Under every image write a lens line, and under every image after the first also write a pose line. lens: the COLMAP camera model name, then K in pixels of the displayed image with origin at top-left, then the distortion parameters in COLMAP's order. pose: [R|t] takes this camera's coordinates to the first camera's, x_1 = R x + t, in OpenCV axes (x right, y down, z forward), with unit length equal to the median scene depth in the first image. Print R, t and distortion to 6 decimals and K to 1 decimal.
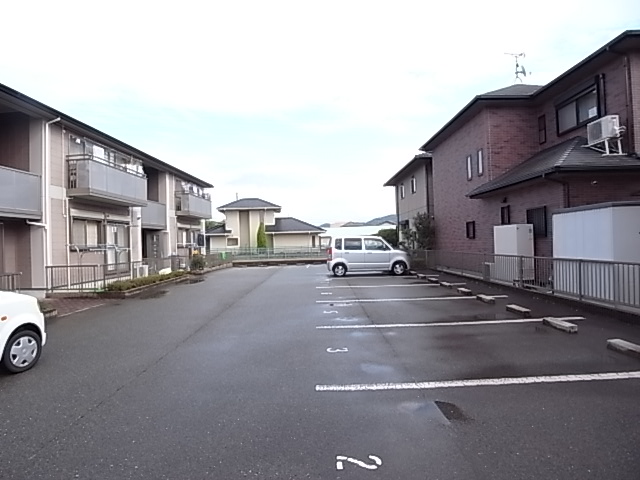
lens RADIAL K [[356.7, 0, 307.7], [0, 356.7, 241.8], [0, 0, 1]] dist [-0.078039, 0.021332]
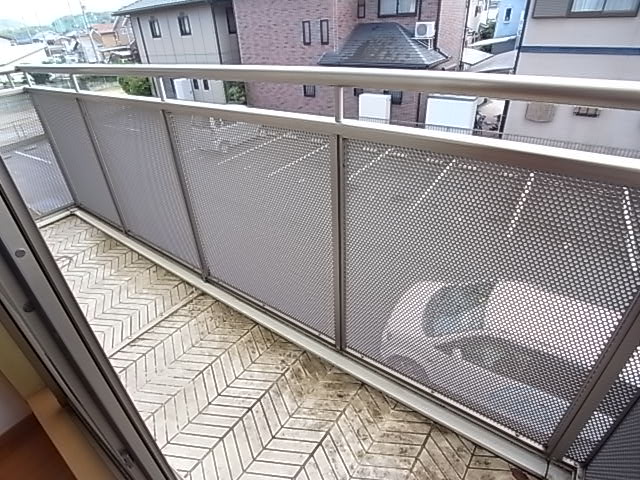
lens RADIAL K [[356.7, 0, 307.7], [0, 356.7, 241.8], [0, 0, 1]] dist [-0.078039, 0.021332]
pose [[0.562558, -0.450049, 0.693530, -0.787448], [0.038641, 0.852251, 0.521704, -0.275281], [-0.825854, -0.266690, 0.496831, 0.310010]]
